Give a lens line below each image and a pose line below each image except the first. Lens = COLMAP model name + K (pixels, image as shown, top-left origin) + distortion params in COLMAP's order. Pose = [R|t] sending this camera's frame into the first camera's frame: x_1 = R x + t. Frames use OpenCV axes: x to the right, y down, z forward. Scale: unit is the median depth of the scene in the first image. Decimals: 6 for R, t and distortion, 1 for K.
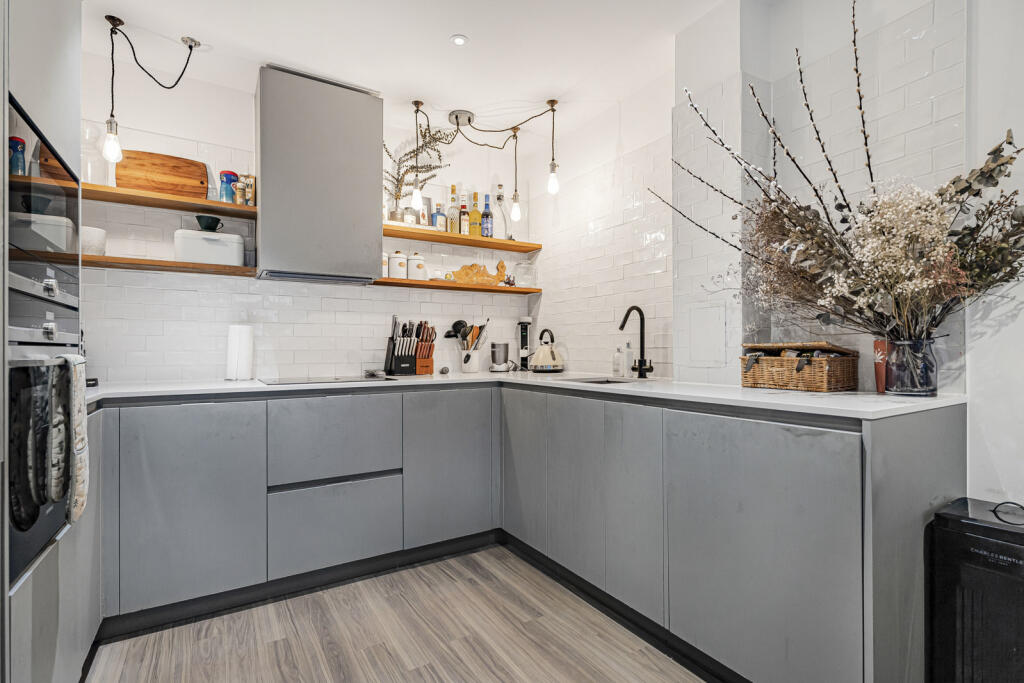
lens RADIAL K [[487.4, 0, 518.1], [0, 487.4, 350.5], [0, 0, 1]] dist [0.001637, 0.000907]
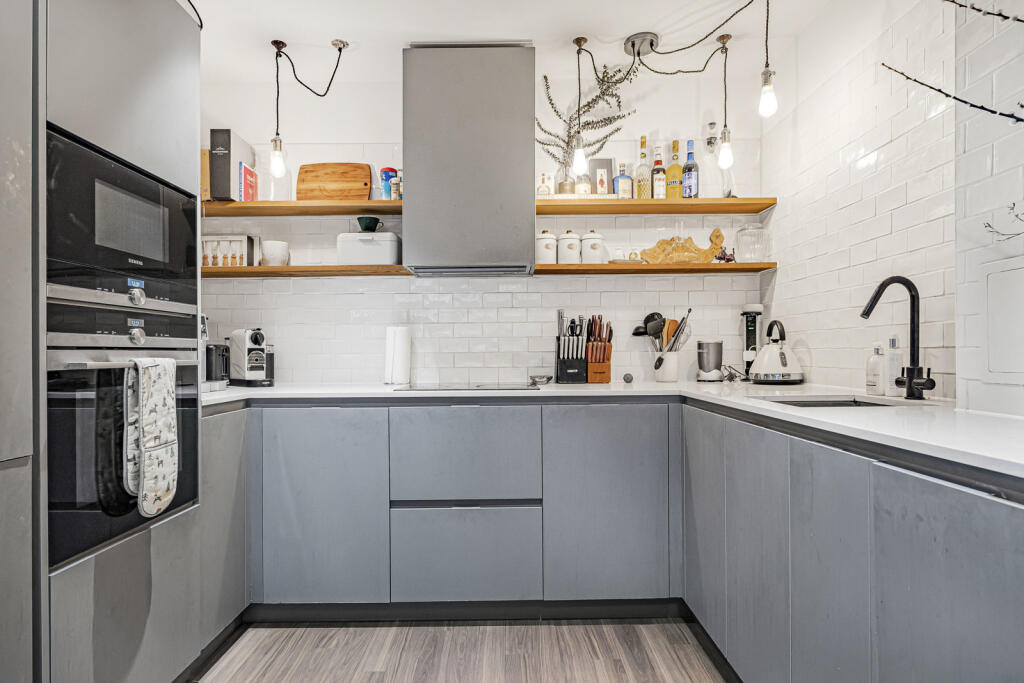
lens RADIAL K [[557.2, 0, 510.7], [0, 557.2, 357.1], [0, 0, 1]] dist [-0.009390, 0.000124]
pose [[0.850255, 0.001185, -0.526370, 0.189620], [0.003581, 0.999961, 0.008035, -0.000390], [0.526359, -0.008717, 0.850218, 0.182026]]
